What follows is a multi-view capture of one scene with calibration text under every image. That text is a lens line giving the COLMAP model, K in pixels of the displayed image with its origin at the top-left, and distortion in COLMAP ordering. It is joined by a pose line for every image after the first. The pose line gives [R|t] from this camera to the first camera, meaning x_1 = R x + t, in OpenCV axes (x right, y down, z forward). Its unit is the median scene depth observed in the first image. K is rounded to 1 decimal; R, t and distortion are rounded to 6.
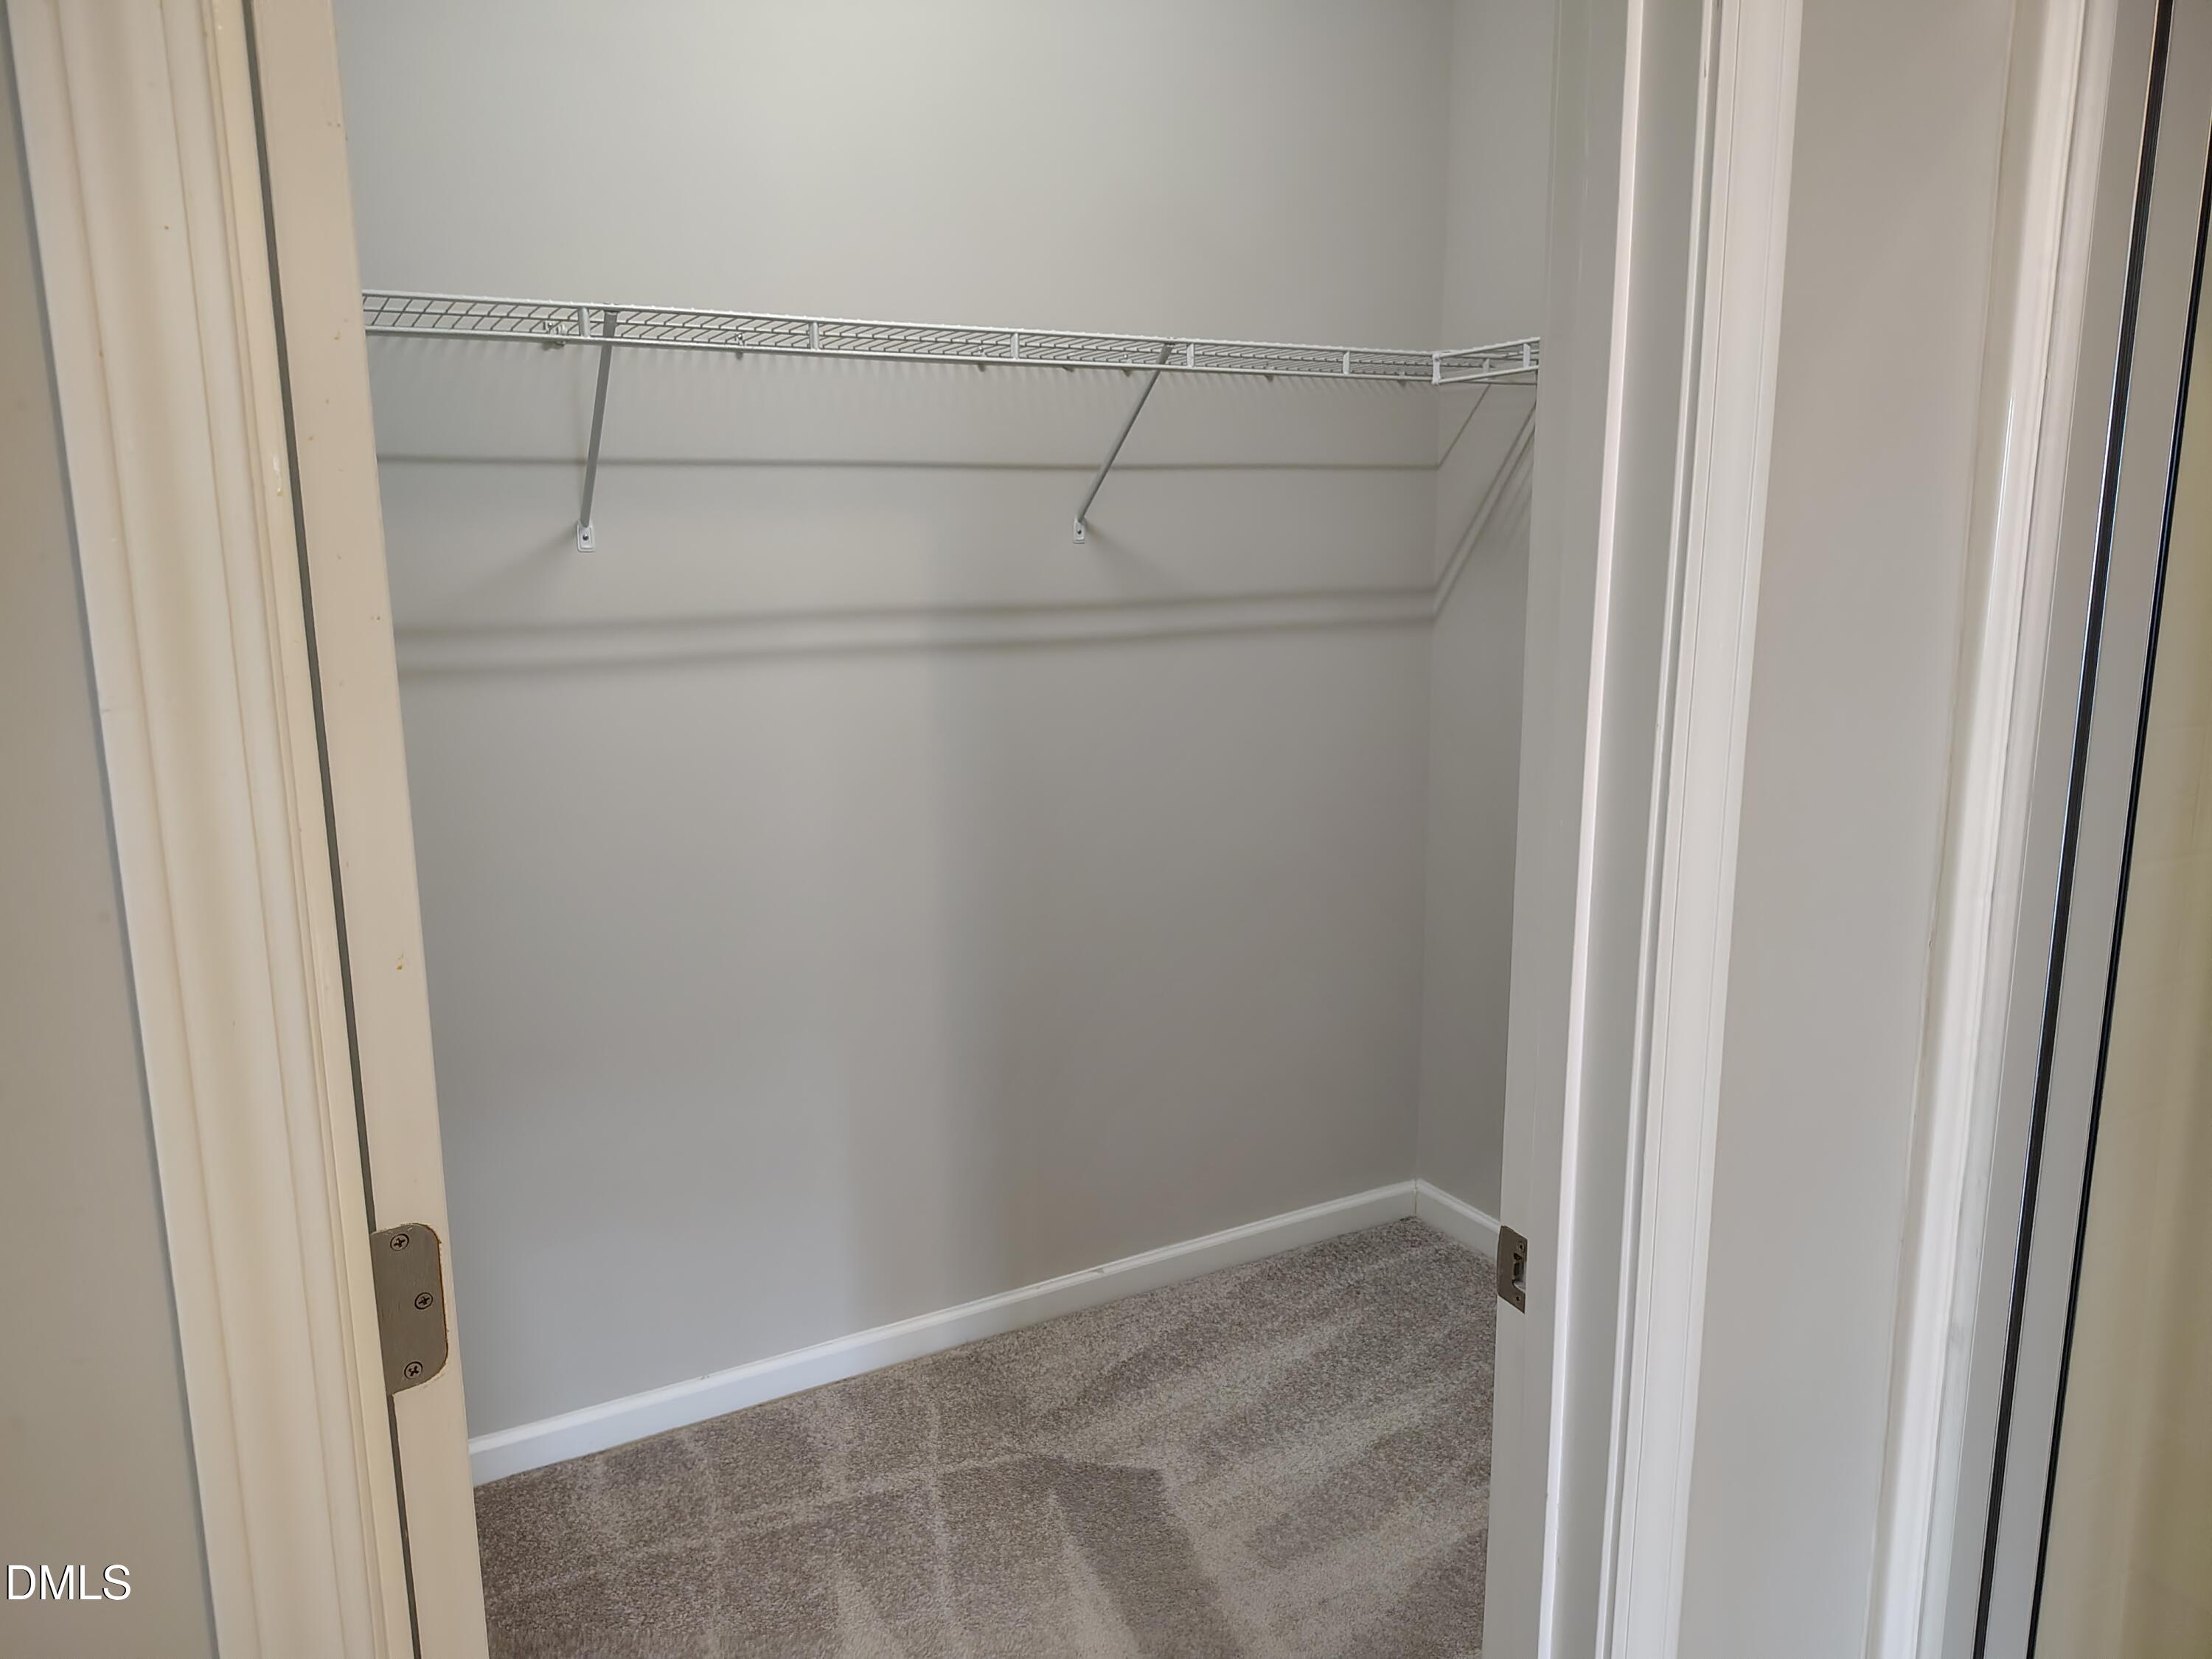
lens RADIAL K [[1565.5, 0, 1109.2], [0, 1565.5, 819.1], [0, 0, 1]] dist [0.047735, -0.001844]
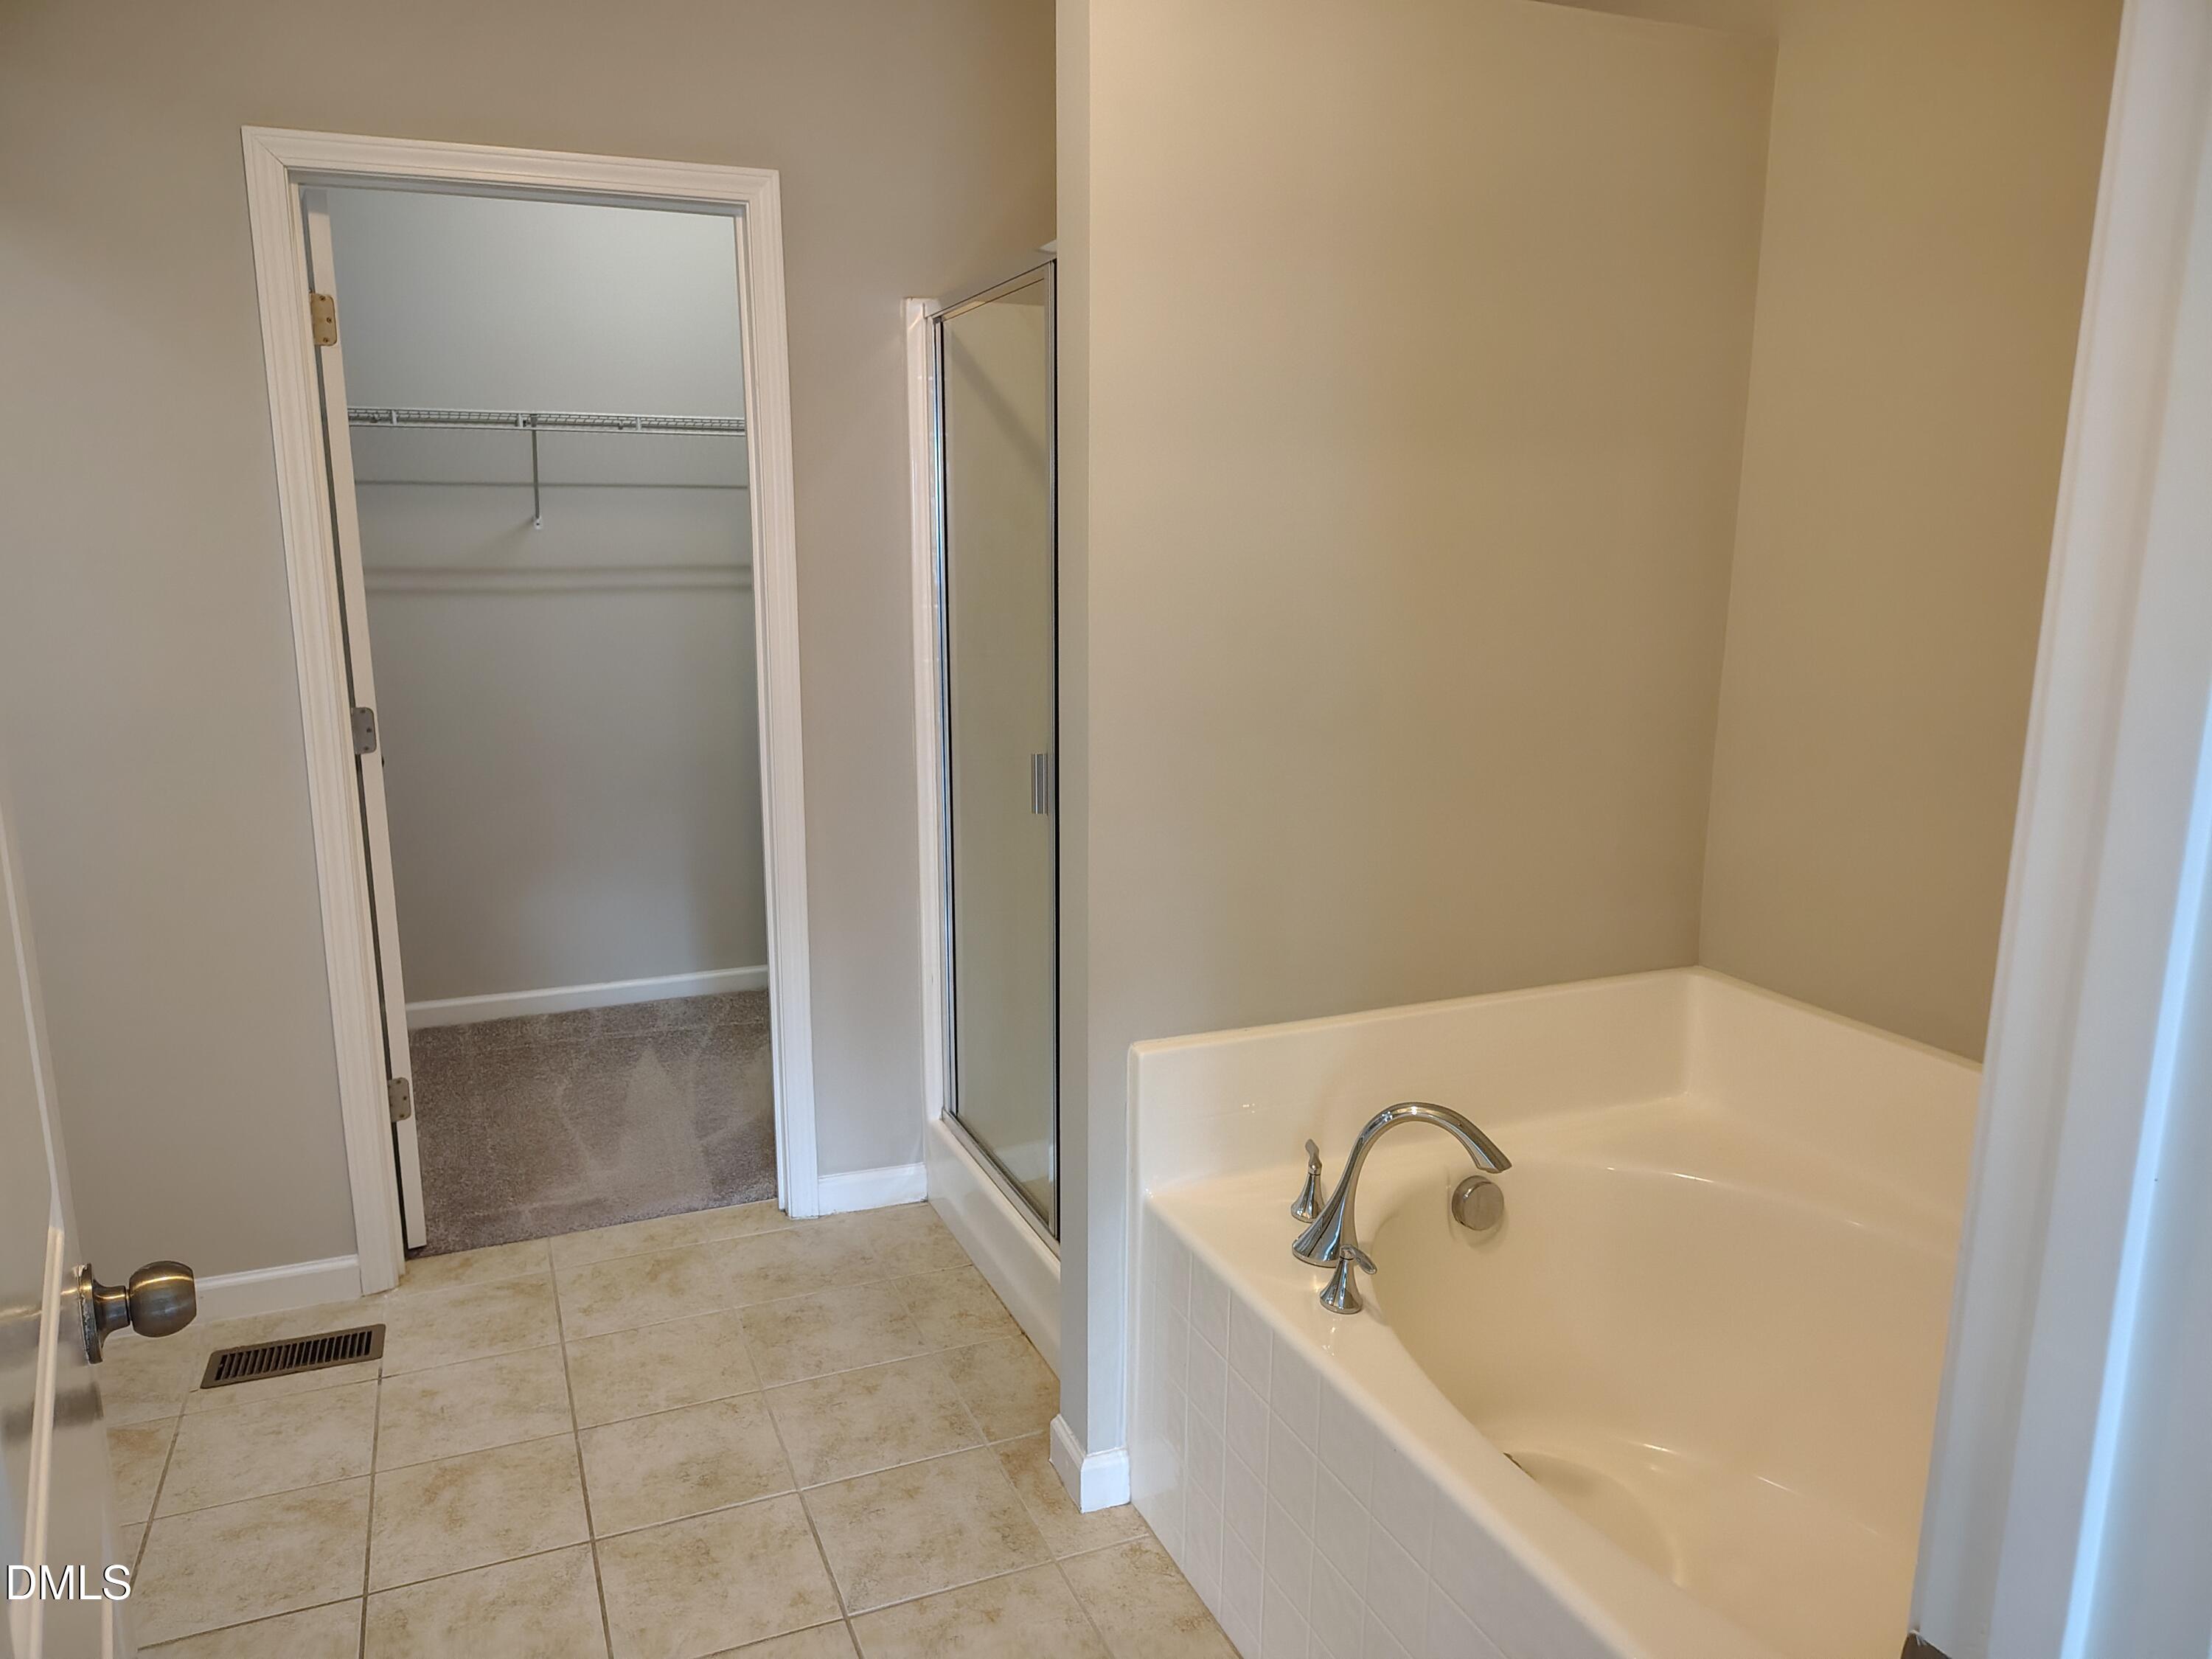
lens RADIAL K [[1565.5, 0, 1099.9], [0, 1565.5, 844.7], [0, 0, 1]] dist [0.047735, -0.001844]
pose [[0.992739, 0.022546, -0.118159, 0.611221], [-0.022417, 0.999746, 0.002426, 0.201719], [0.118184, 0.000240, 0.992992, -0.872430]]
